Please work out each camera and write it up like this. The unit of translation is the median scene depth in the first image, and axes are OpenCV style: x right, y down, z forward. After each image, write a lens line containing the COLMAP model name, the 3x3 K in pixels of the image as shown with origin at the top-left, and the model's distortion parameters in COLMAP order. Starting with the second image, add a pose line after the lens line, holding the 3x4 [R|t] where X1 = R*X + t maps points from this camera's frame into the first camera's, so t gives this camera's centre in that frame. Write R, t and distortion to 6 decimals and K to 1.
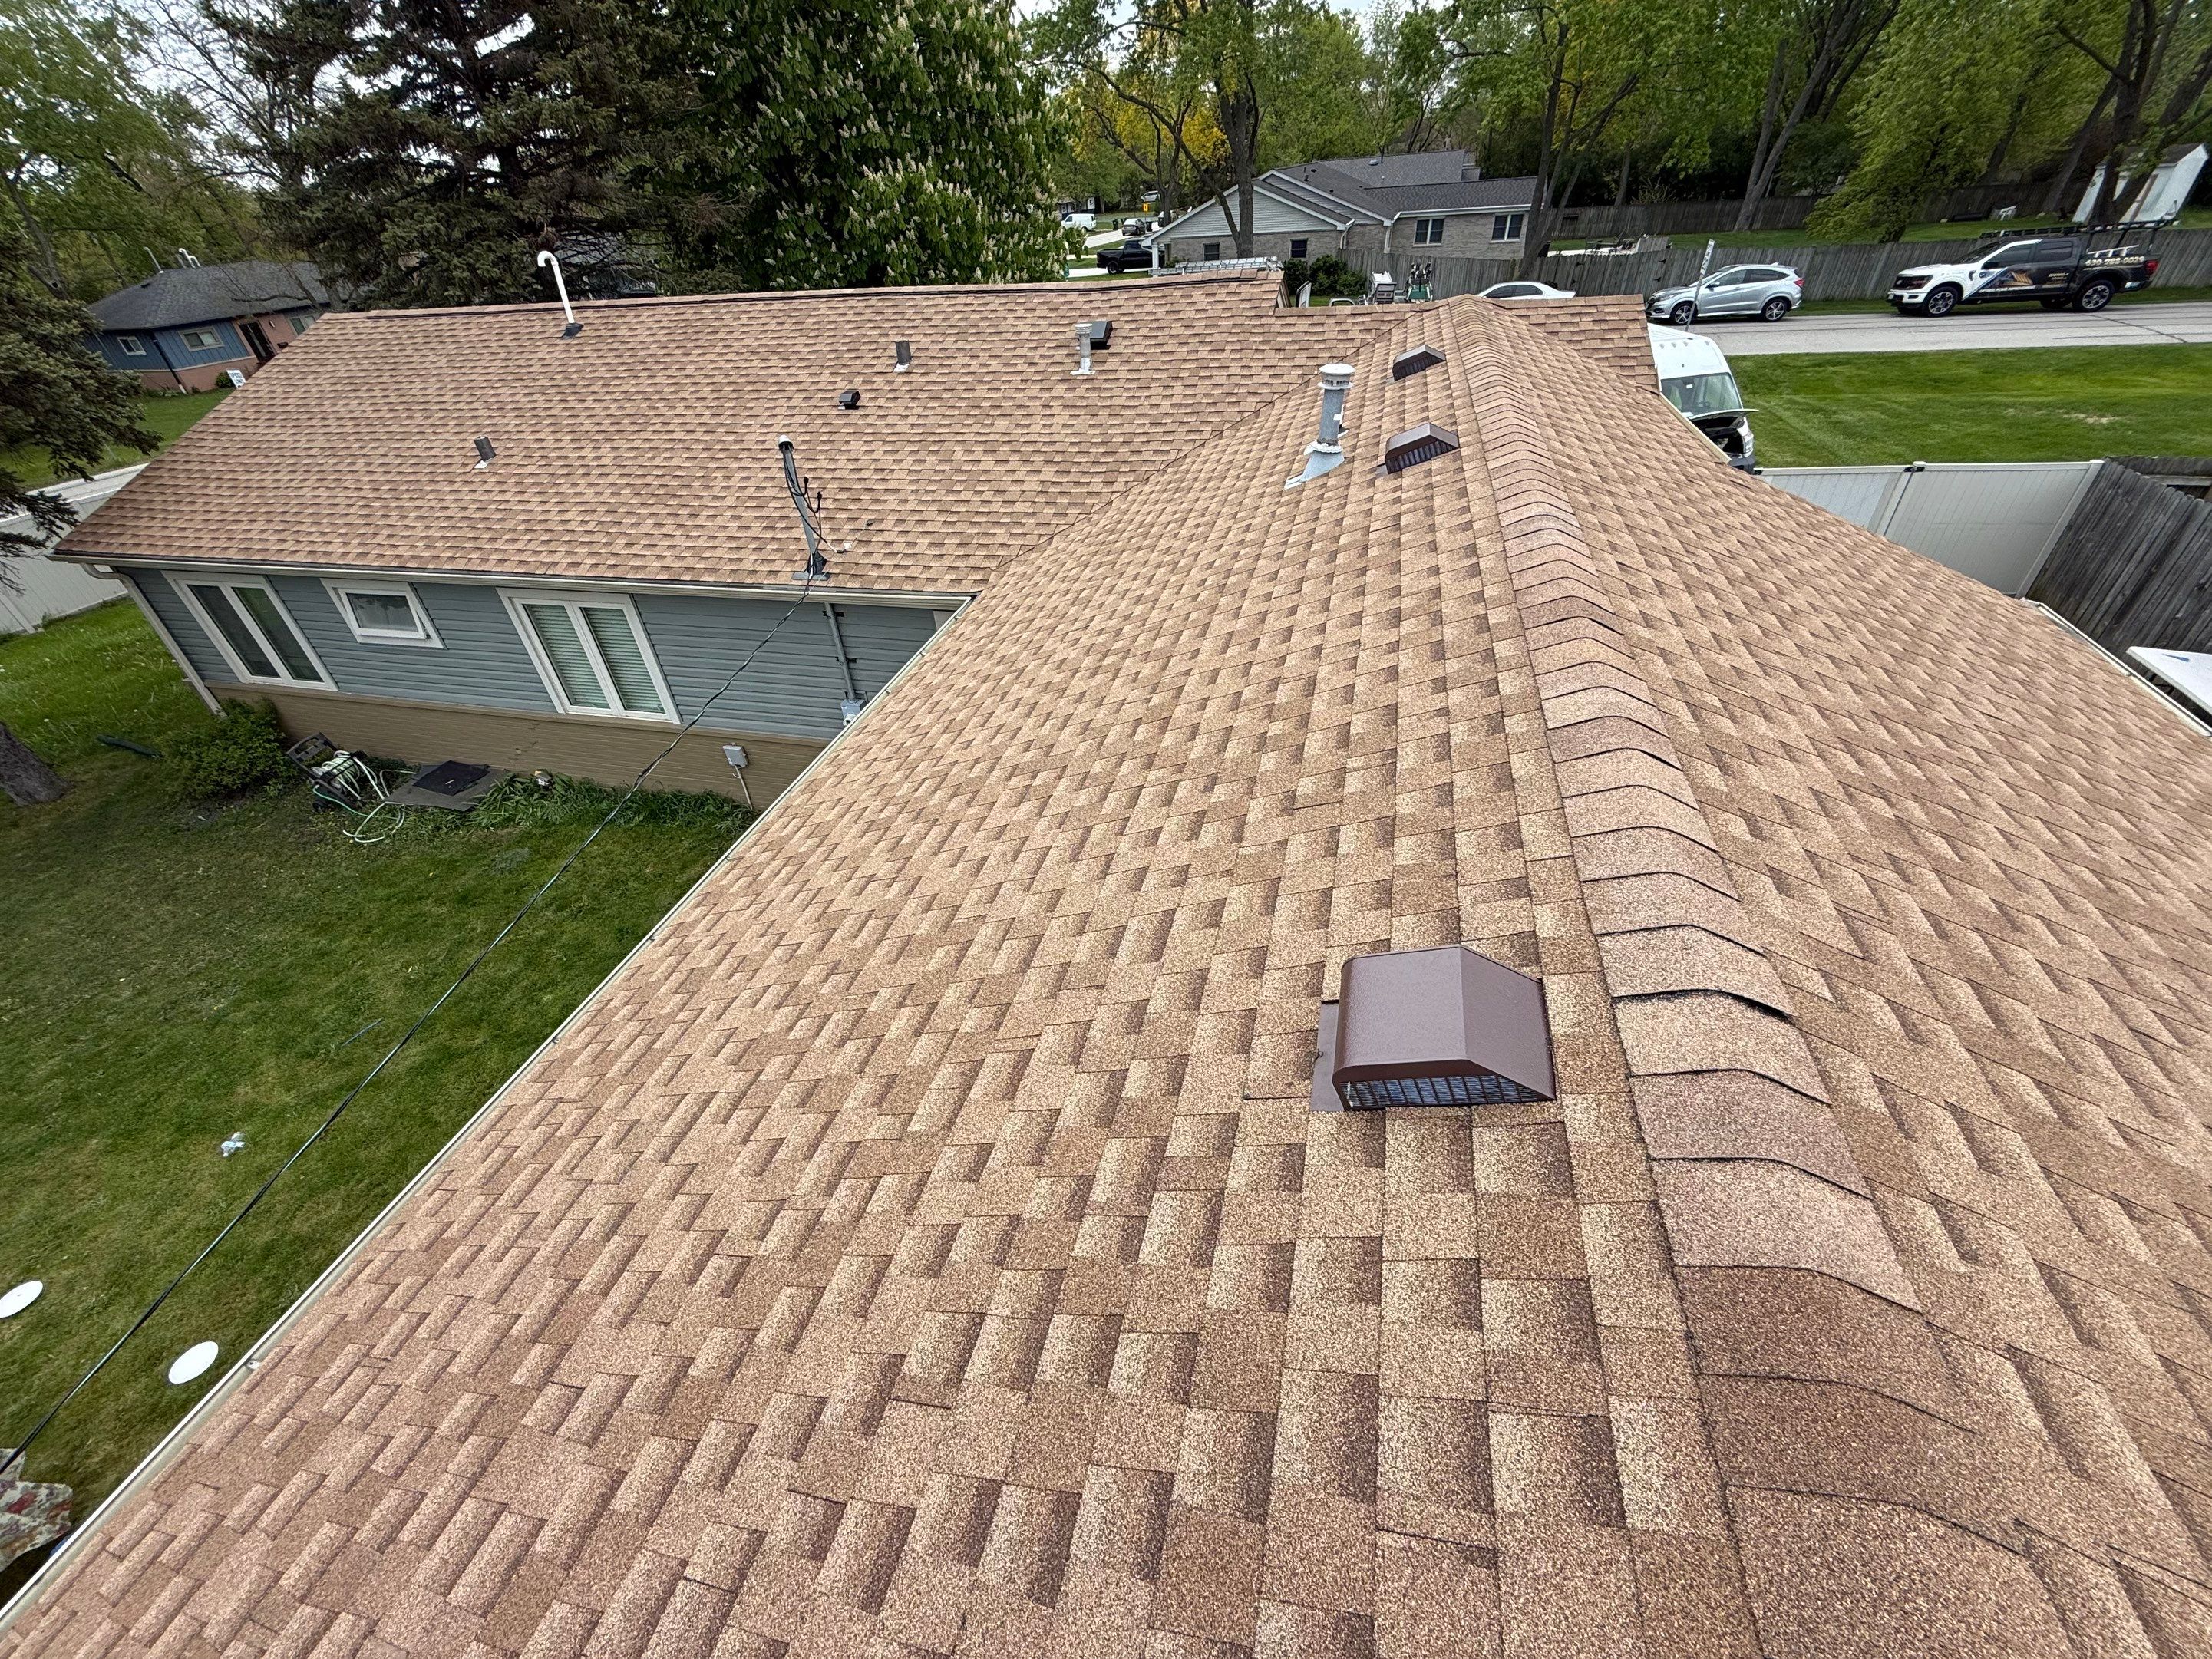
lens RADIAL K [[877.2, 0, 1101.9], [0, 877.2, 834.7], [0, 0, 1]] dist [0.000847, -0.000578]
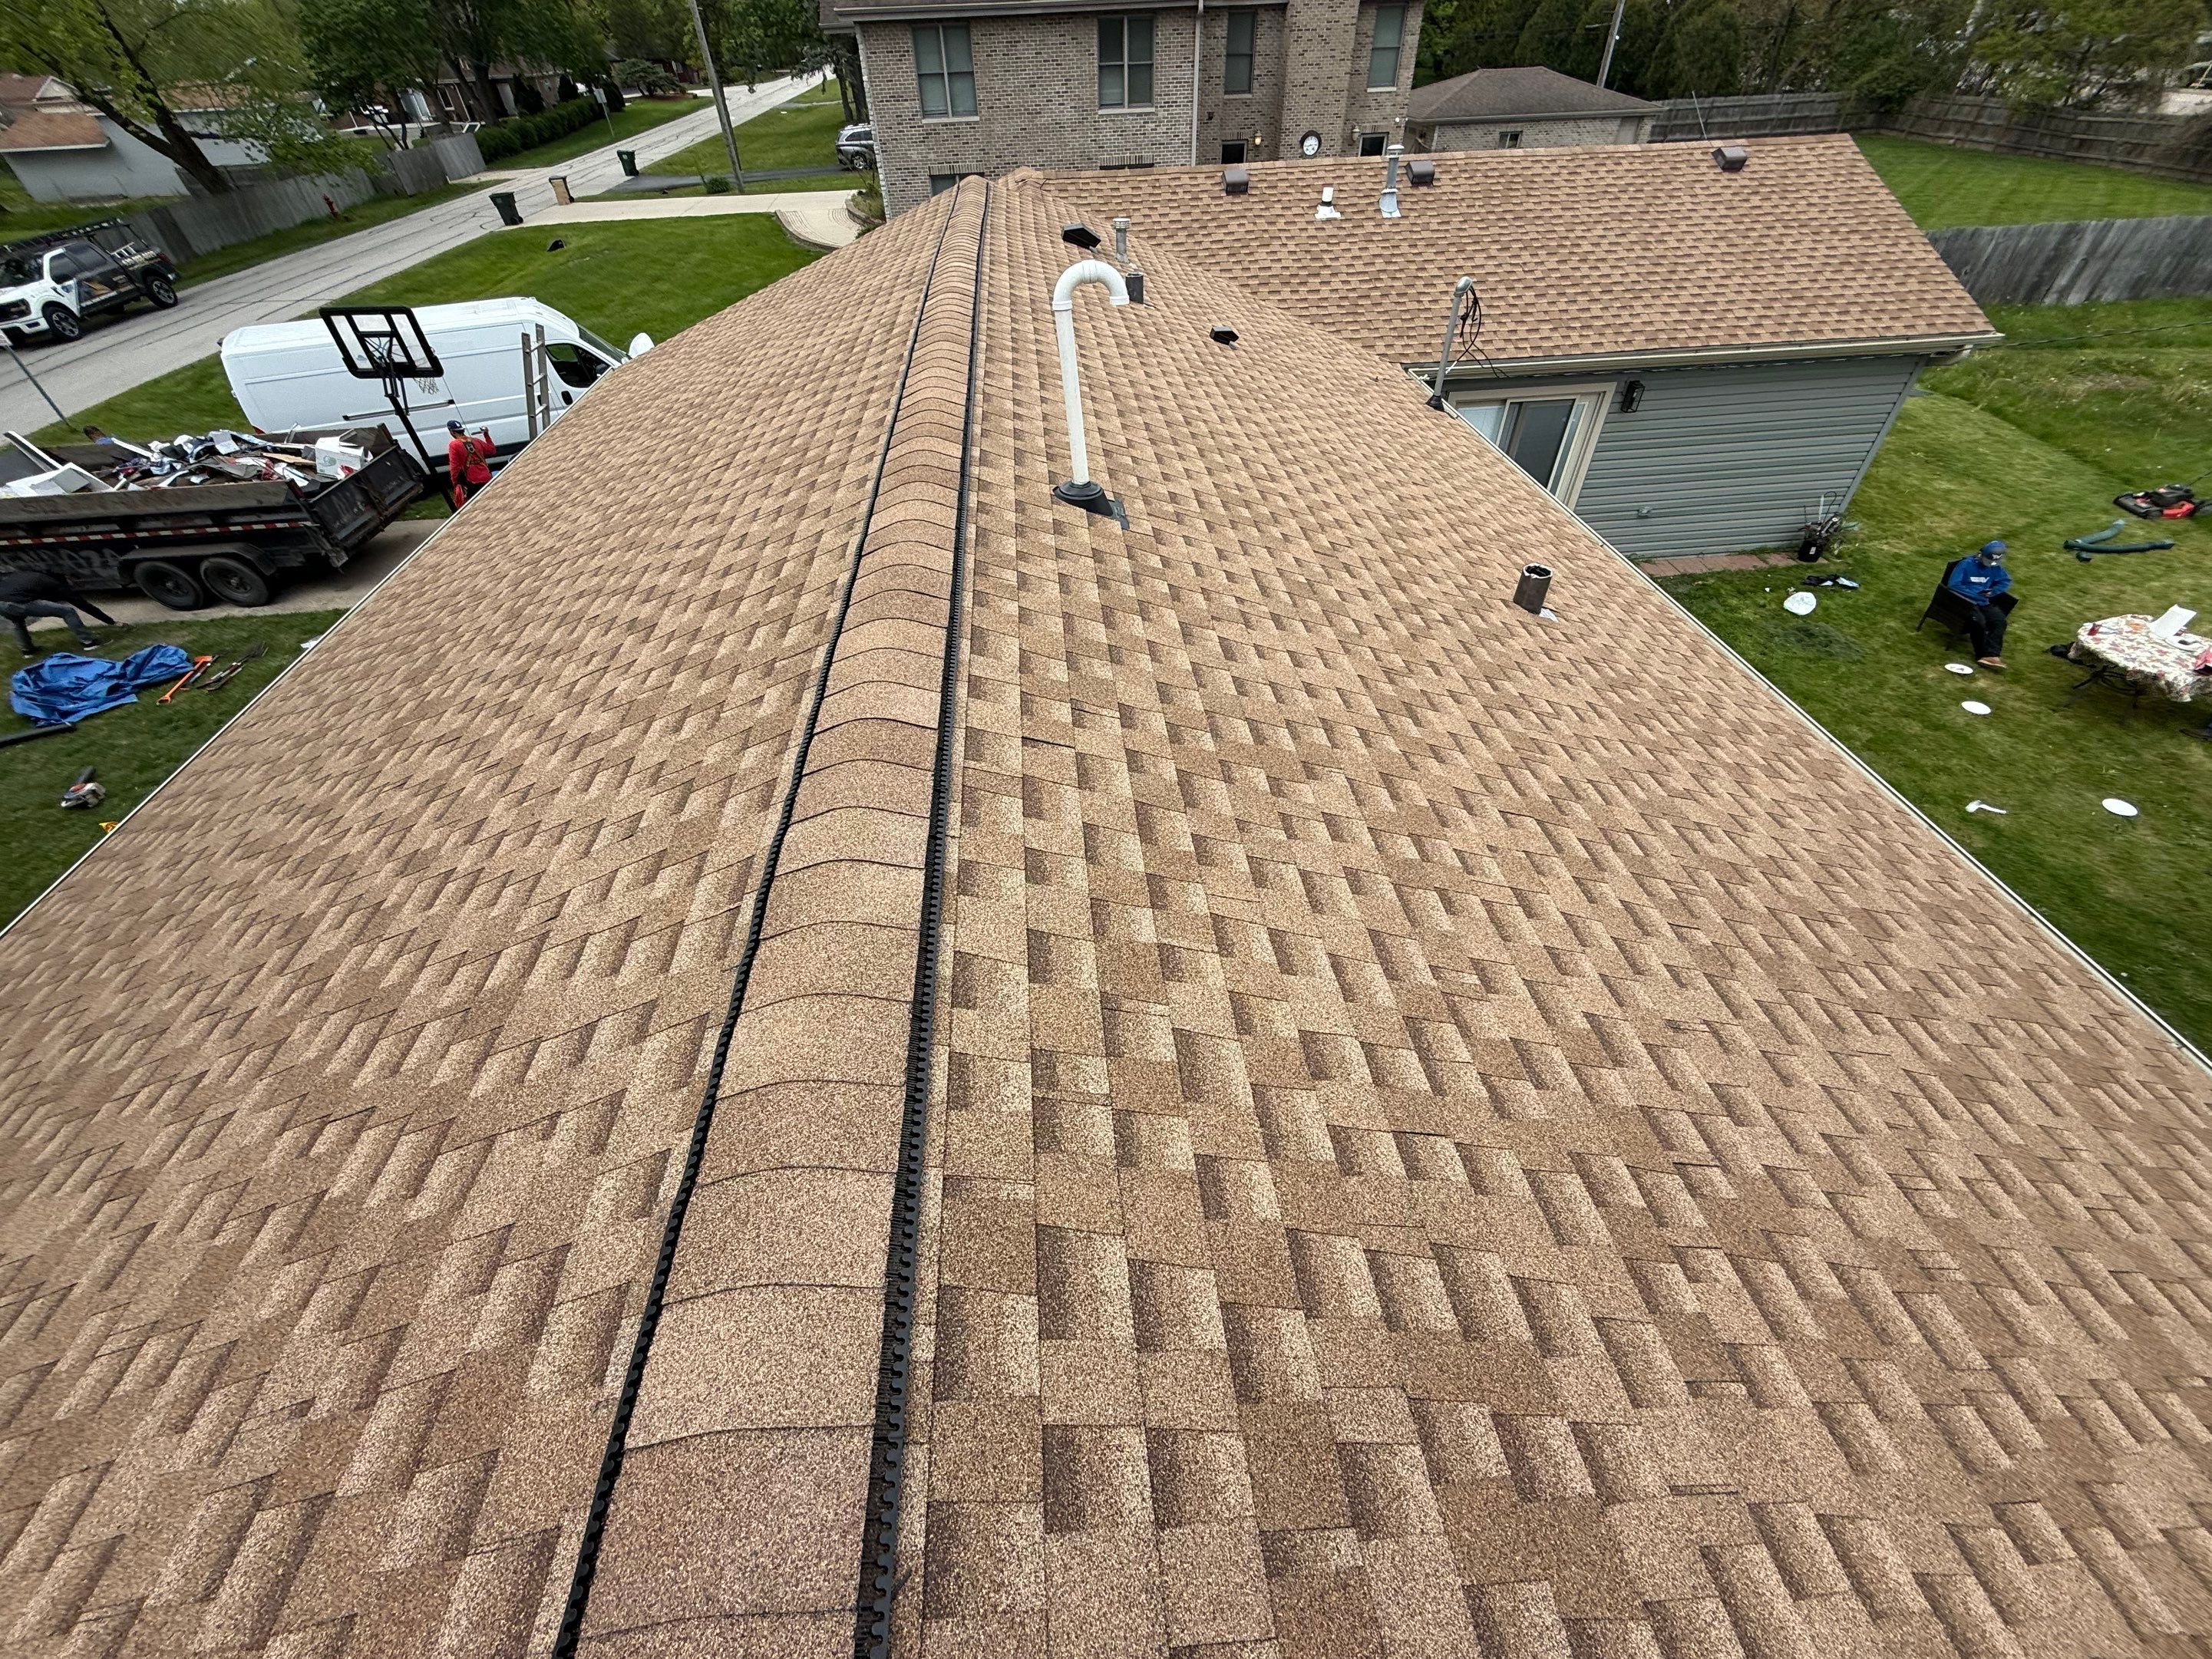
lens RADIAL K [[877.2, 0, 1100.5], [0, 877.2, 816.7], [0, 0, 1]] dist [0.000847, -0.000578]
pose [[-0.340610, -0.573152, 0.745306, -4.946687], [0.612784, 0.465883, 0.638317, -3.916857], [-0.713078, 0.674129, 0.192535, 5.462019]]
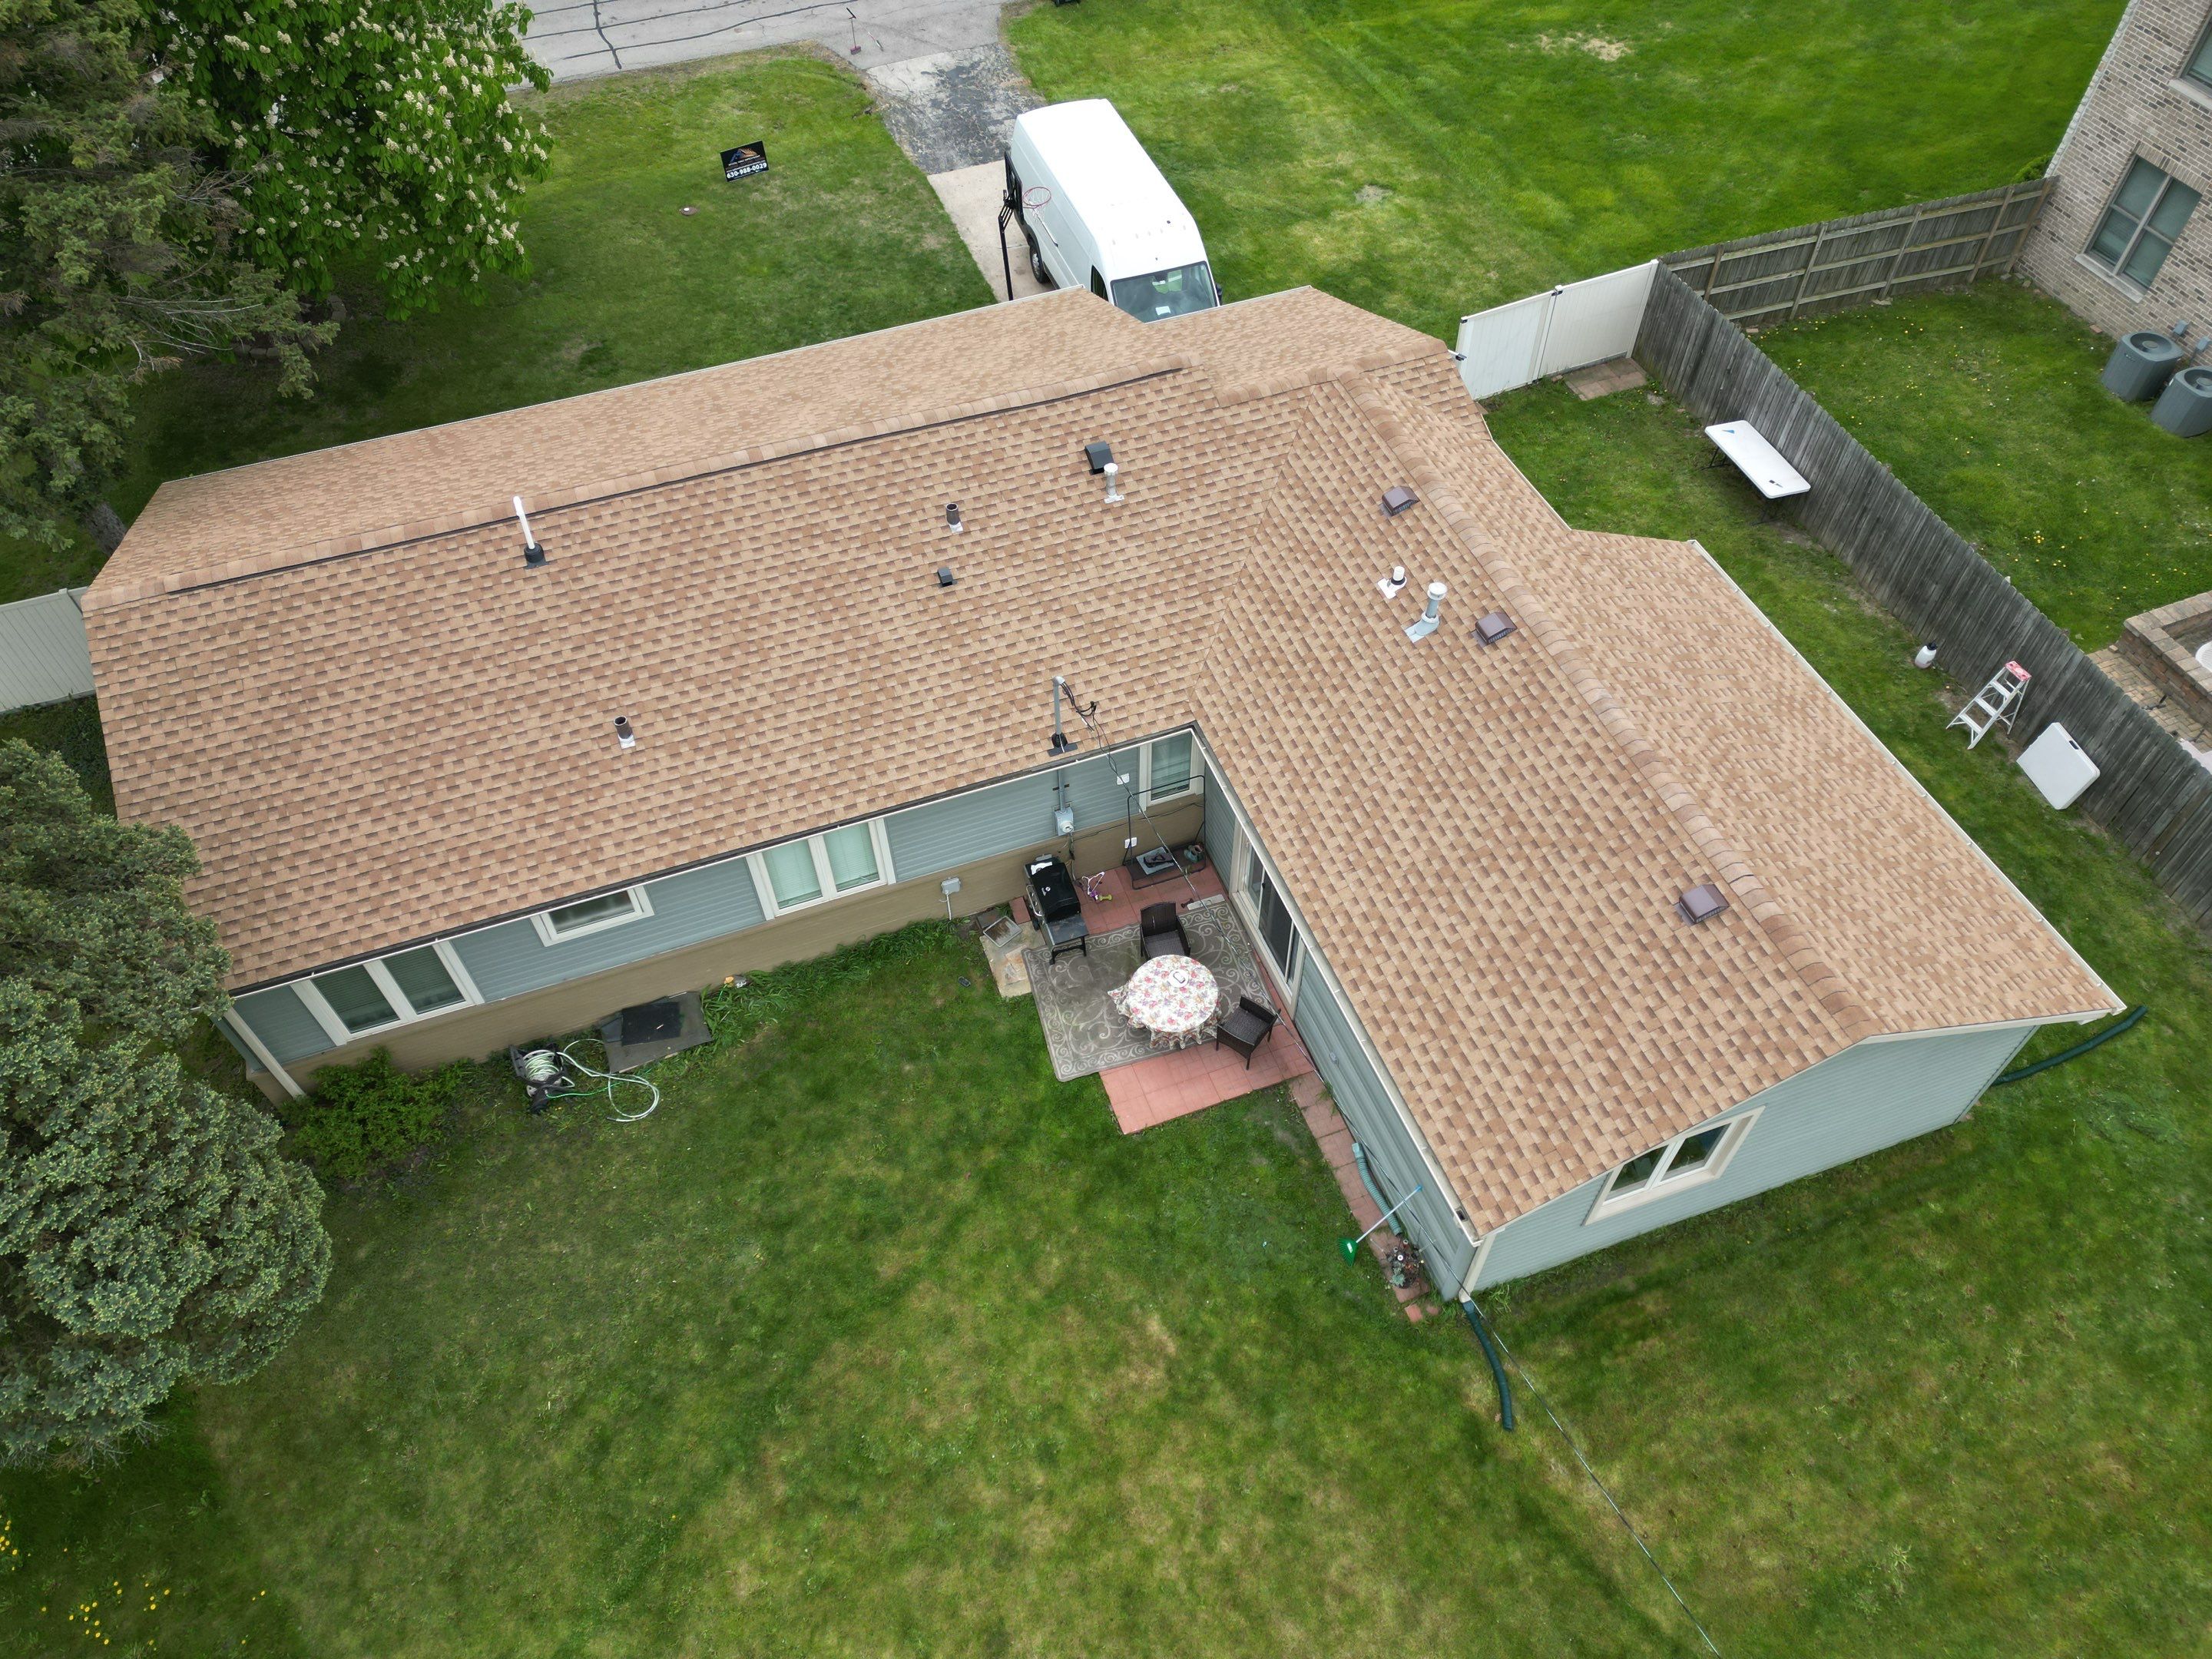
lens RADIAL K [[1552.7, 0, 1110.1], [0, 1552.7, 832.8], [0, 0, 1]] dist [0.068045, -0.050066]
pose [[0.812388, -0.416049, 0.408569, -4.913153], [0.319312, 0.903680, 0.285312, -3.159054], [-0.487919, -0.101322, 0.866988, -4.252993]]
